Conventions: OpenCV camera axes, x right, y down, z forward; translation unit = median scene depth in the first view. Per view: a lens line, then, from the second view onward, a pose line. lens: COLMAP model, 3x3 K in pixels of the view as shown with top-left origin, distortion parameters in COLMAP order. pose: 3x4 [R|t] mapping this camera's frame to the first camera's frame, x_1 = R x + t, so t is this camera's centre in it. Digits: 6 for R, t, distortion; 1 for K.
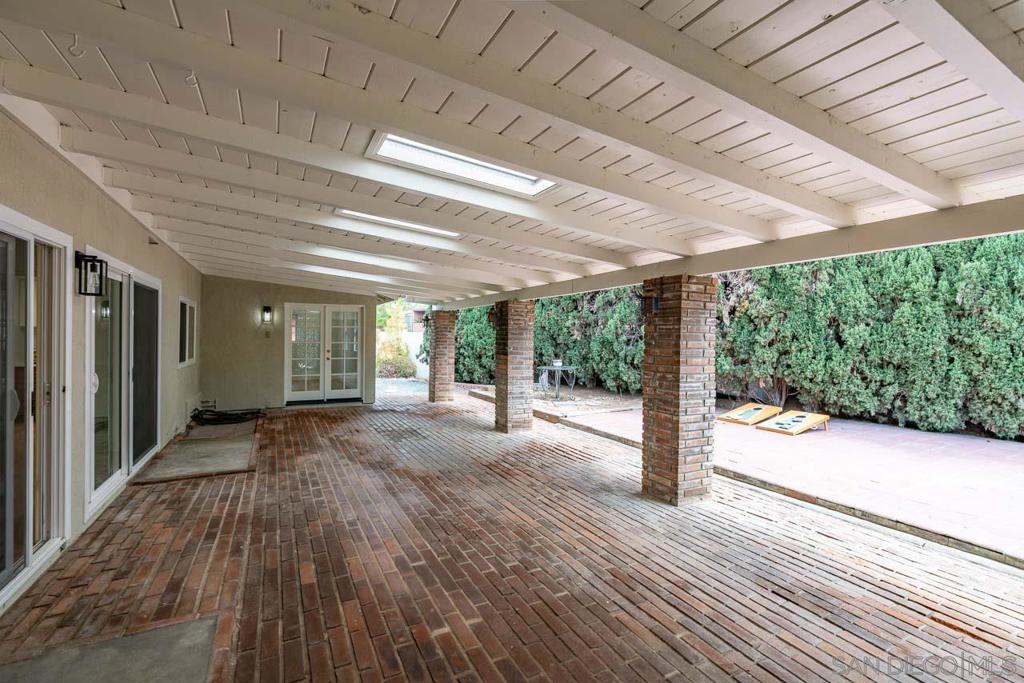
lens RADIAL K [[469.5, 0, 515.3], [0, 469.5, 342.3], [0, 0, 1]] dist [0.001490, 0.000821]
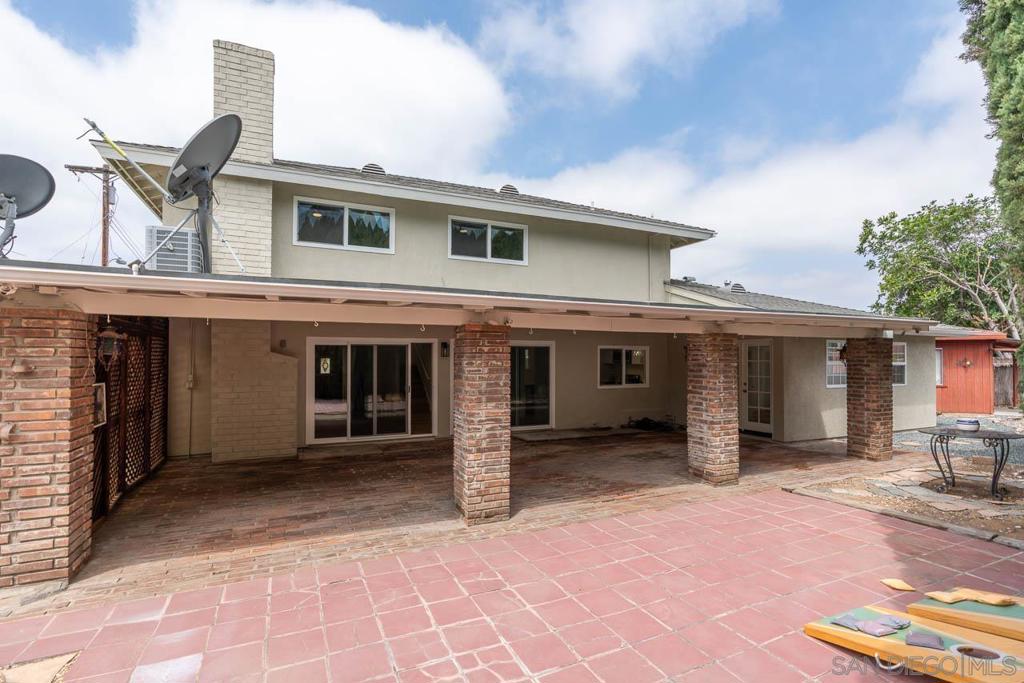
lens RADIAL K [[469.5, 0, 515.3], [0, 469.5, 342.3], [0, 0, 1]] dist [0.001490, 0.000821]
pose [[-0.037564, -0.047061, -0.998185, 0.912718], [-0.011315, 0.998846, -0.046667, -0.026433], [0.999230, 0.009541, -0.038053, 0.683682]]
